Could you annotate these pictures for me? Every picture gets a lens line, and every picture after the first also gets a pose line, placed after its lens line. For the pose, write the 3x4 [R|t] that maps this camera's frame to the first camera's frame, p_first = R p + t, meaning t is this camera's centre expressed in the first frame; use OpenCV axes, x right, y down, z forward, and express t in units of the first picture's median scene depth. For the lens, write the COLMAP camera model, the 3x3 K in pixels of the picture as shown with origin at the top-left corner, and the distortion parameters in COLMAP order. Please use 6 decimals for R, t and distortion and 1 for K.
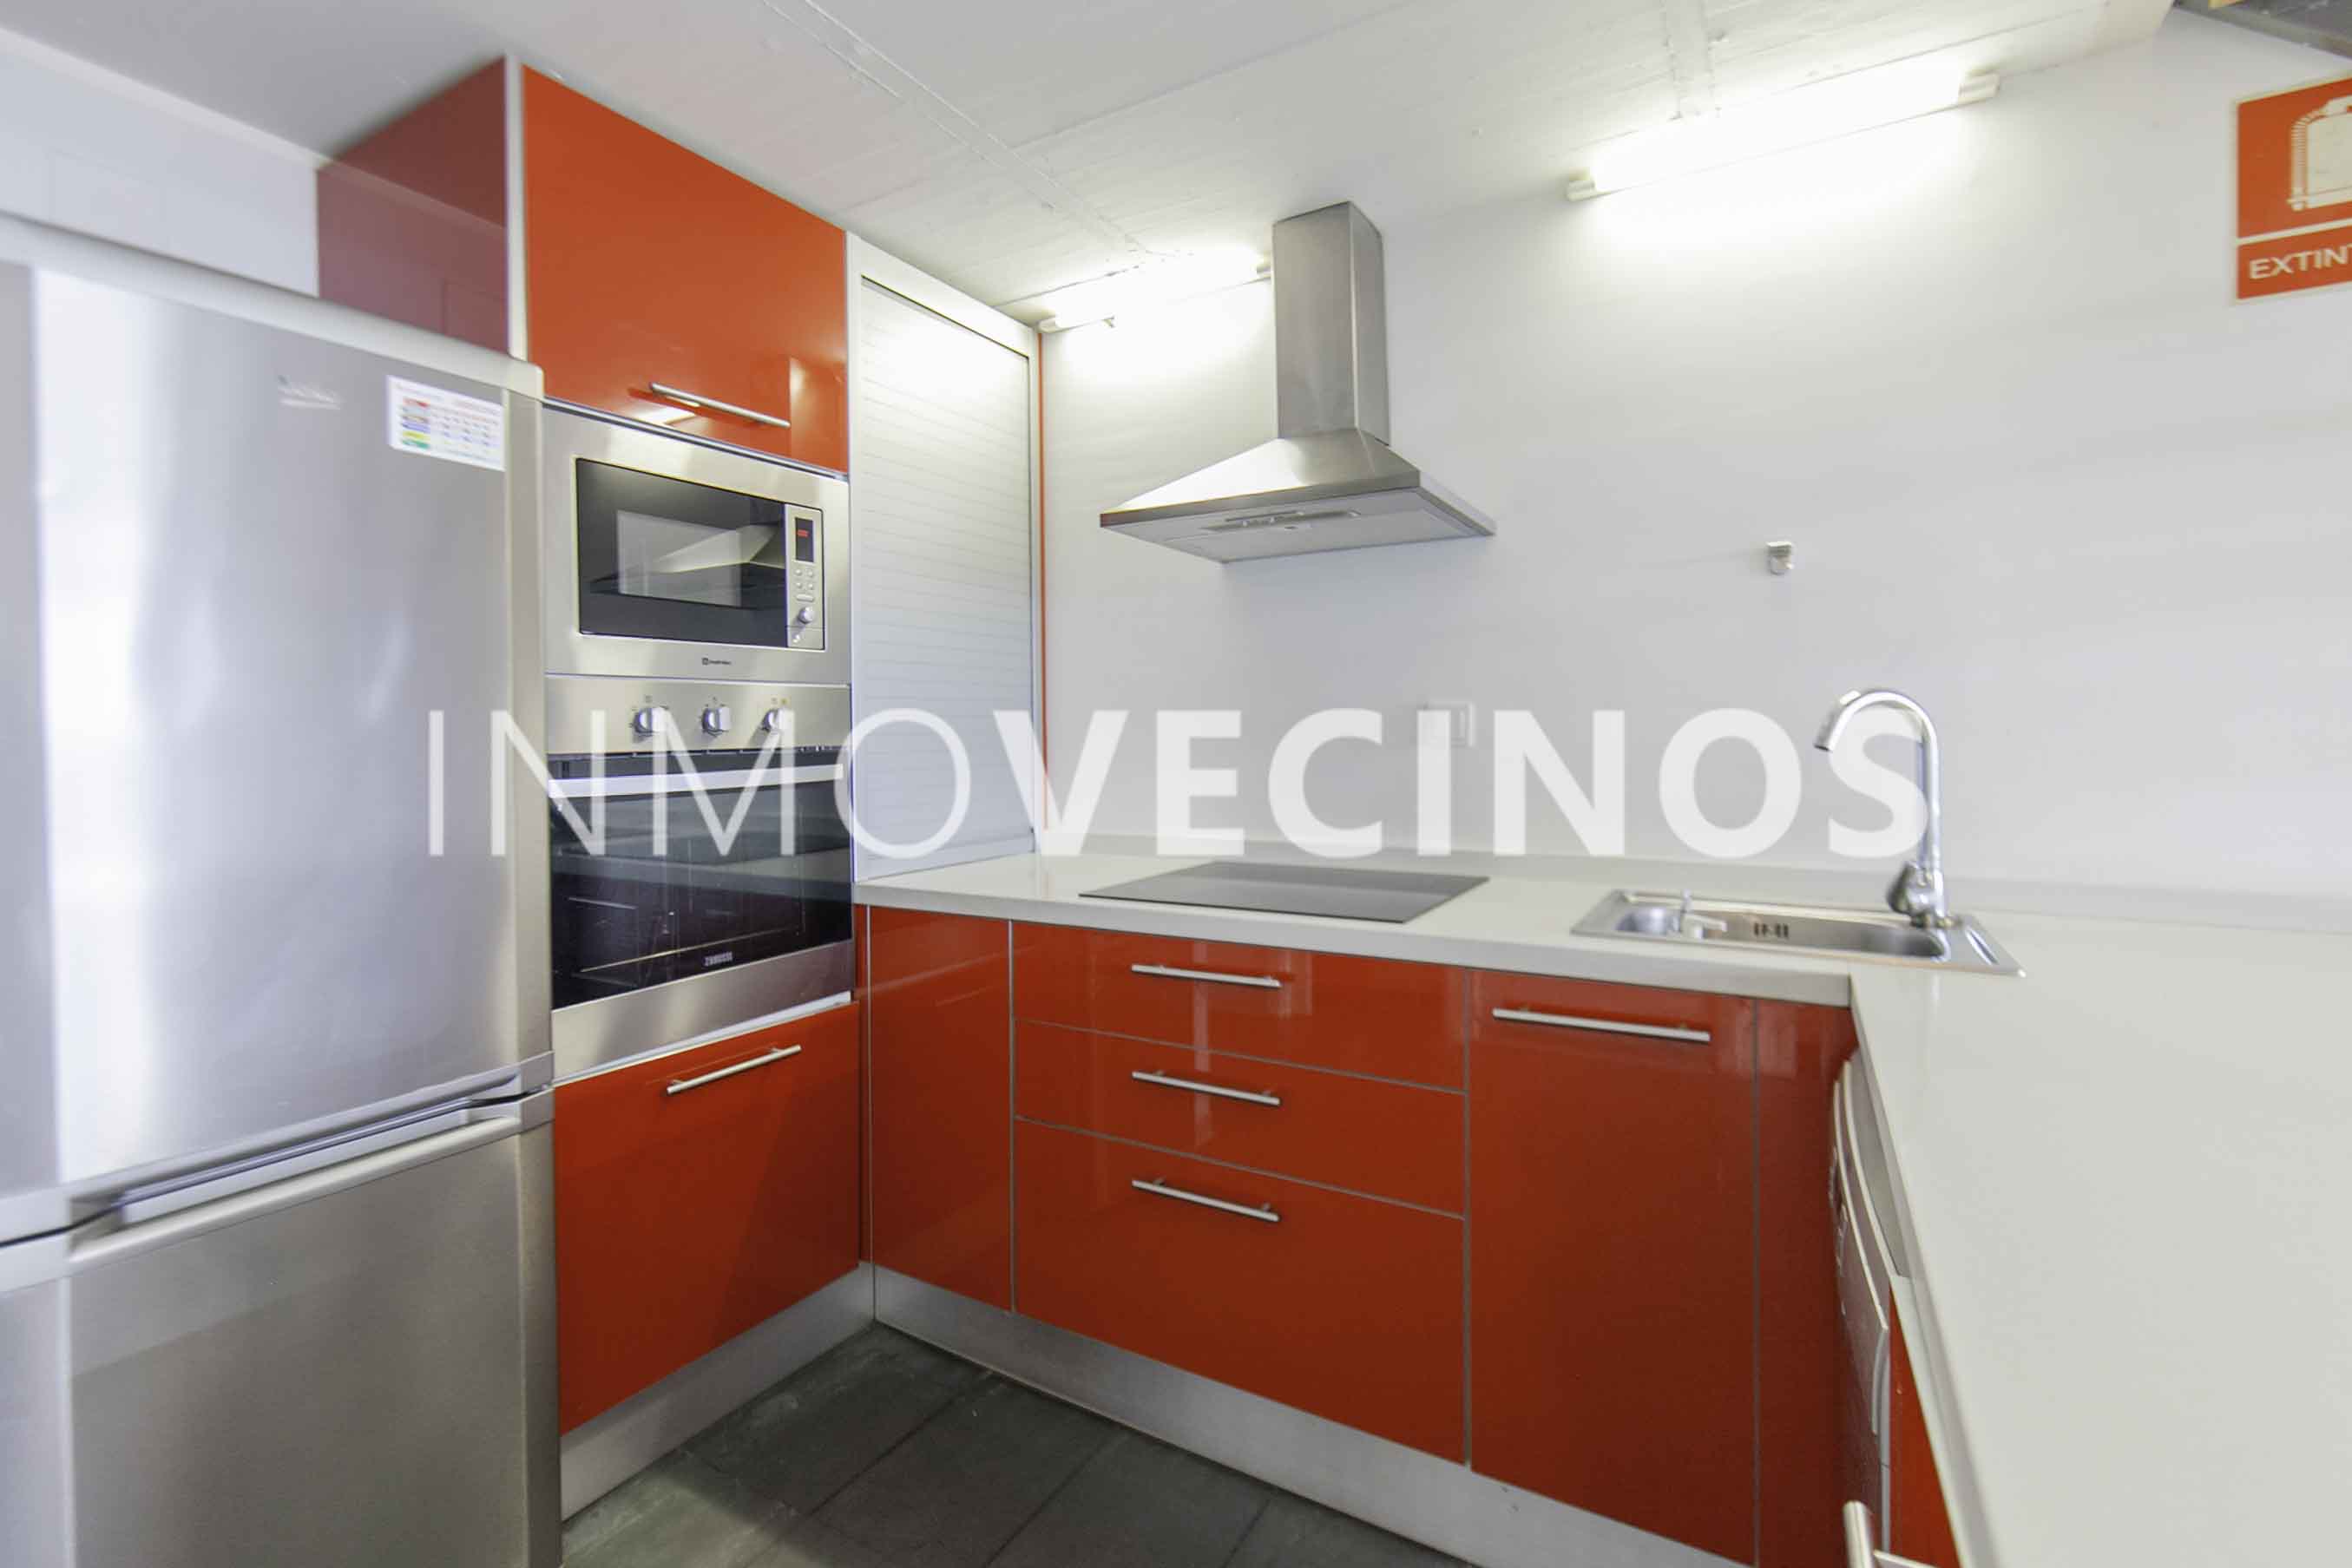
lens RADIAL K [[1049.1, 0, 1177.3], [0, 1049.1, 753.9], [0, 0, 1]] dist [-0.000211, -0.000403]
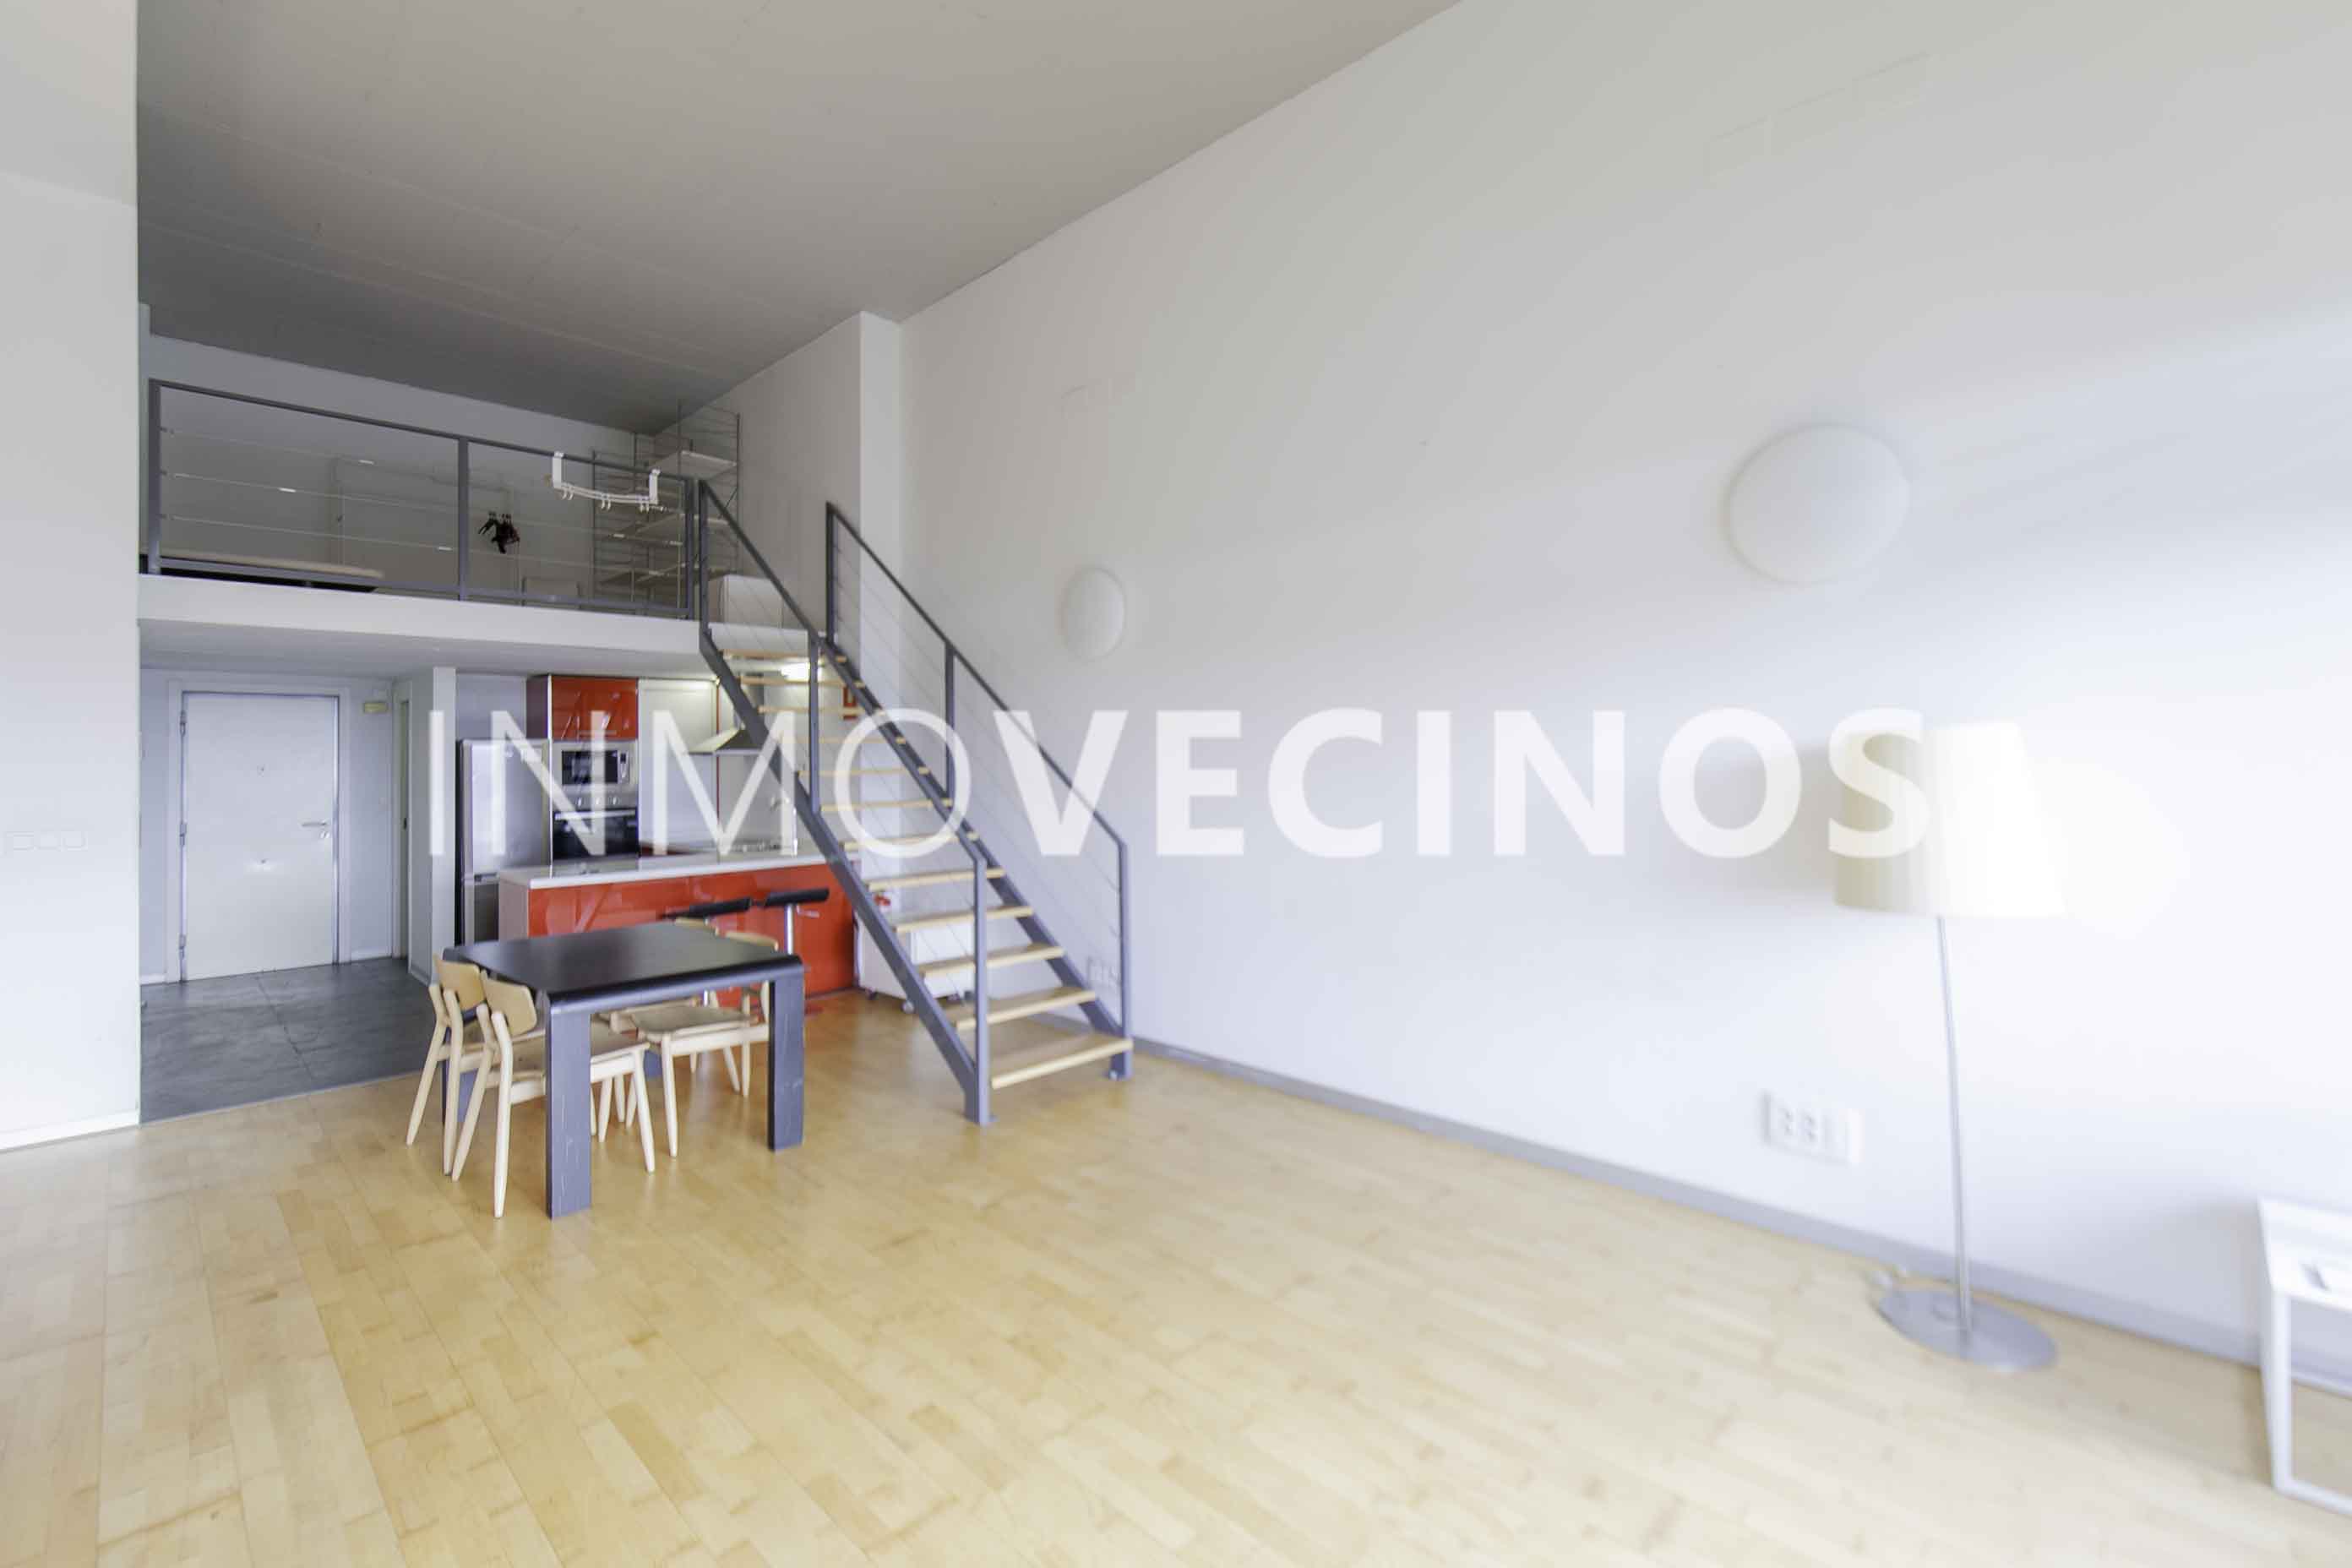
lens RADIAL K [[1049.2, 0, 1177.3], [0, 1049.2, 753.9], [0, 0, 1]] dist [-0.000211, -0.000403]
pose [[0.965737, 0.003011, -0.259504, 2.989151], [-0.006417, 0.999904, -0.012280, -0.189230], [0.259442, 0.013524, 0.965664, -2.572240]]
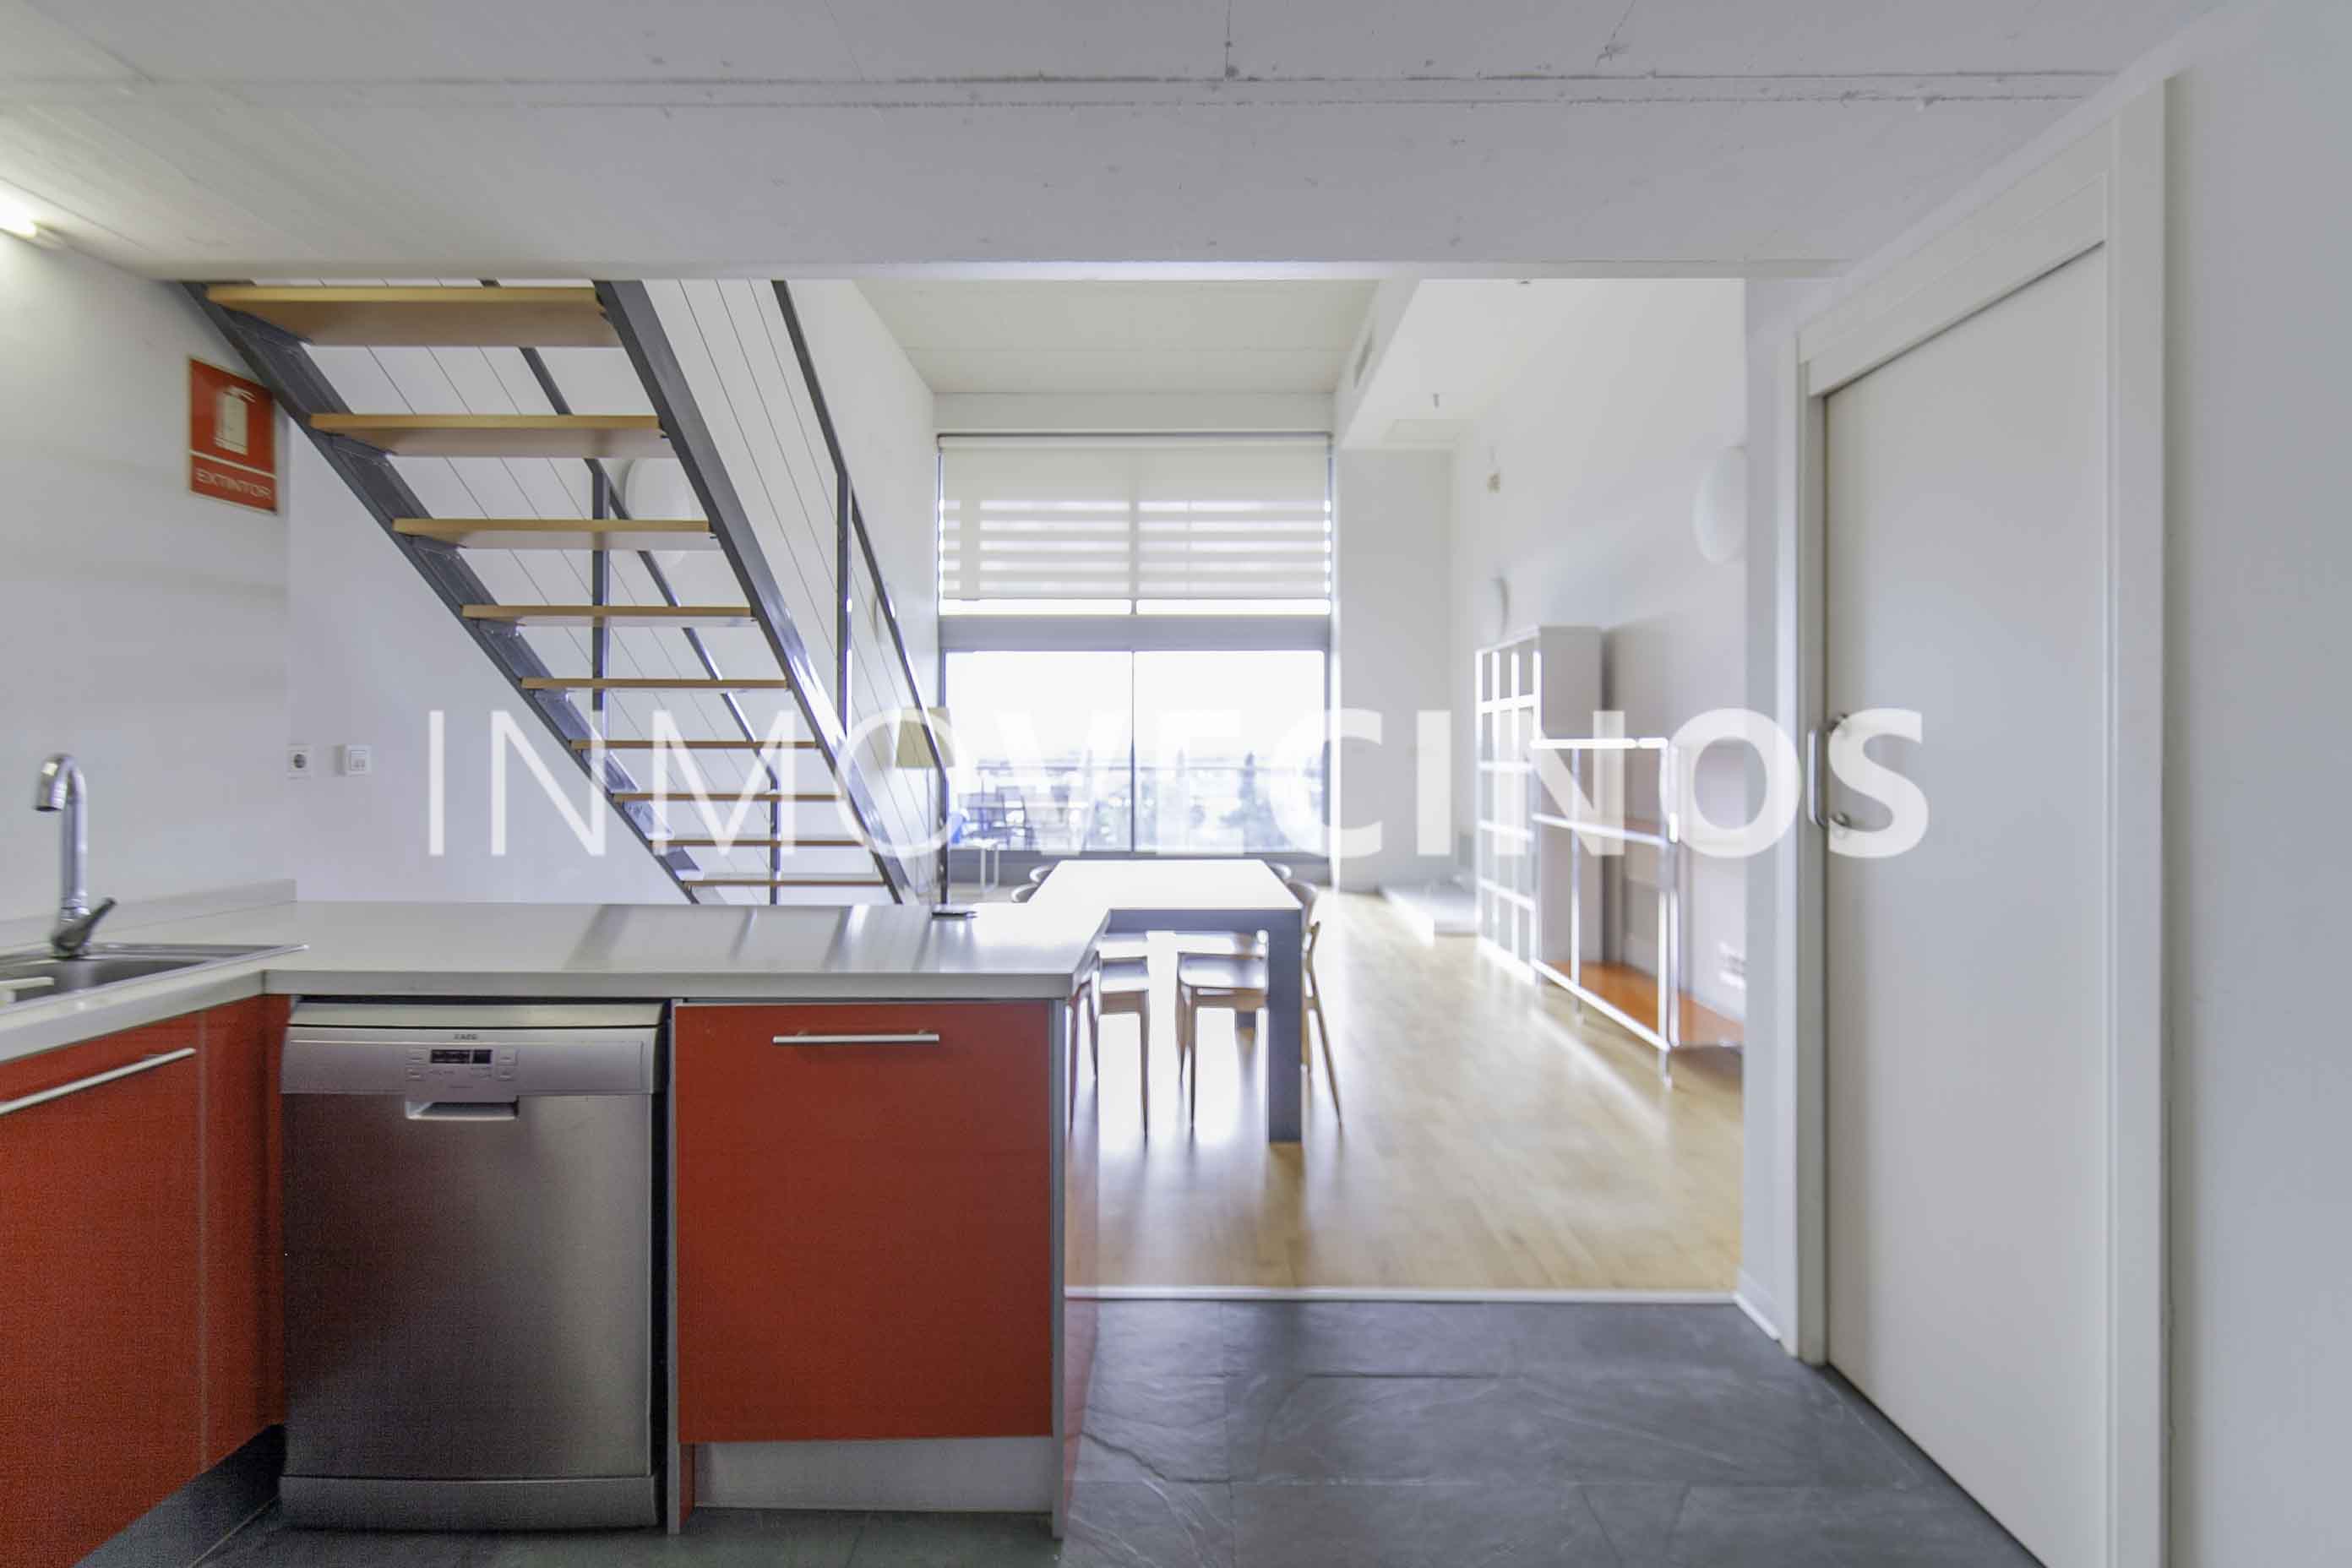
lens RADIAL K [[1024.0, 0, 1179.4], [0, 1024.0, 755.8], [0, 0, 1]] dist [0.000055, 0.000022]
pose [[-0.487332, 0.001190, 0.873216, -0.743089], [0.013857, 0.999884, 0.006371, -0.041797], [-0.873107, 0.015205, -0.487292, 0.400004]]
